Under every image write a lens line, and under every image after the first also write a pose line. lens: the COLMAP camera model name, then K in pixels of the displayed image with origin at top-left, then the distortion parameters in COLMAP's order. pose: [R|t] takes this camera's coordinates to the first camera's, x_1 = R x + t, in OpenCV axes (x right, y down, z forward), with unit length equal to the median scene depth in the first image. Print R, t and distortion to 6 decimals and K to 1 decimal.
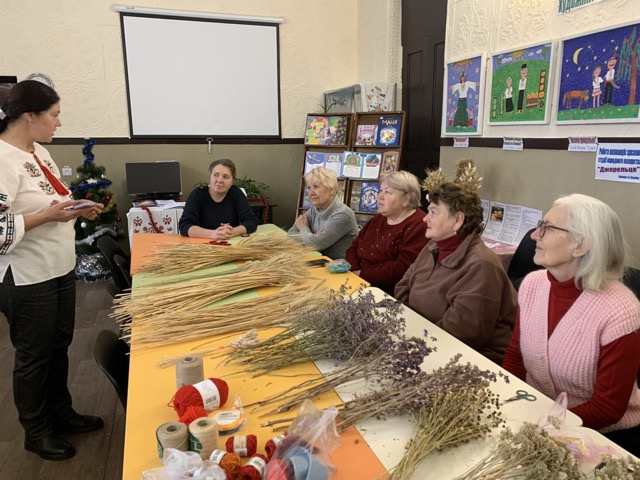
lens RADIAL K [[486.6, 0, 318.8], [0, 486.6, 241.7], [0, 0, 1]] dist [0.024742, -0.020524]
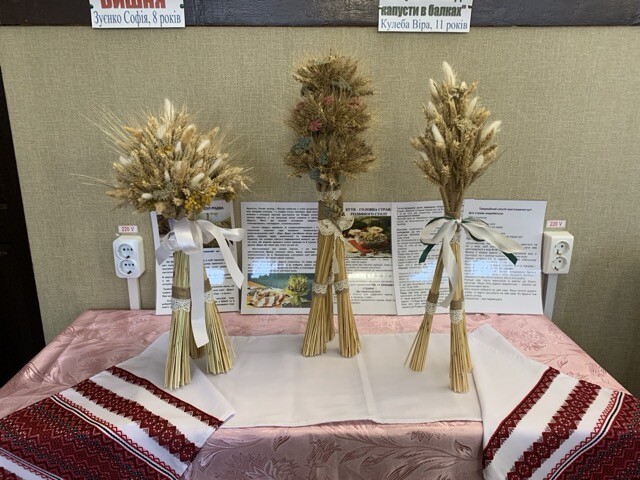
lens RADIAL K [[486.6, 0, 321.1], [0, 486.6, 233.7], [0, 0, 1]] dist [0.024742, -0.020524]
pose [[0.303566, -0.245805, 0.920558, 0.041188], [0.206578, 0.960149, 0.188255, -0.103106], [-0.930147, 0.133019, 0.342246, 0.741328]]
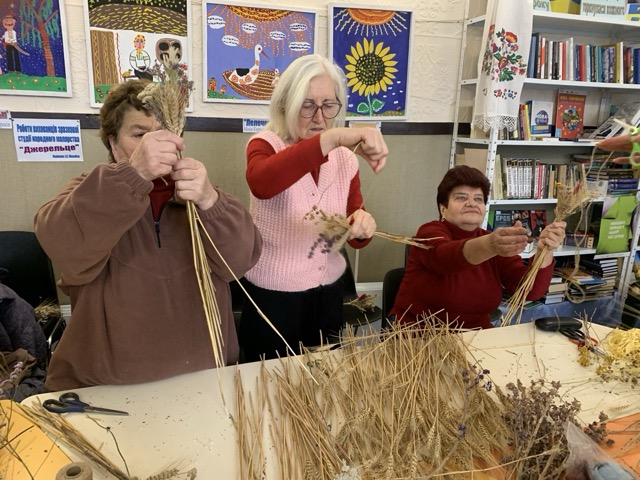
lens RADIAL K [[486.6, 0, 317.6], [0, 486.6, 237.8], [0, 0, 1]] dist [0.024742, -0.020524]
pose [[0.003262, -0.236746, 0.971566, -0.177281], [0.182704, 0.955359, 0.232183, -0.064855], [-0.983162, 0.176752, 0.046371, 0.297674]]
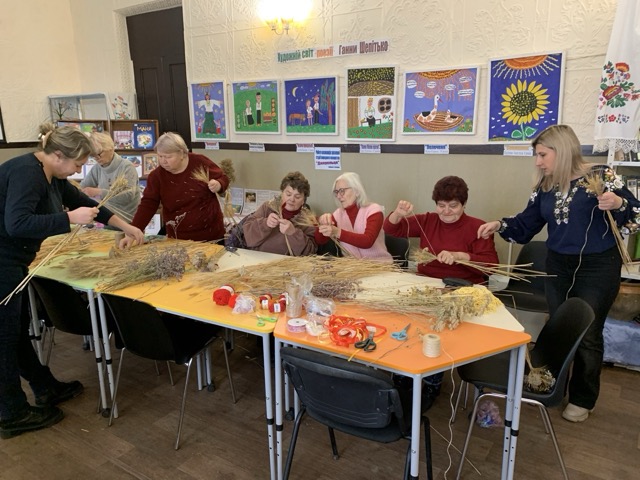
lens RADIAL K [[486.6, 0, 328.9], [0, 486.6, 248.6], [0, 0, 1]] dist [0.024742, -0.020524]
pose [[0.776412, -0.145344, 0.613237, -0.272291], [0.133703, 0.988881, 0.065096, 0.022075], [-0.615880, 0.031450, 0.787212, -0.187535]]
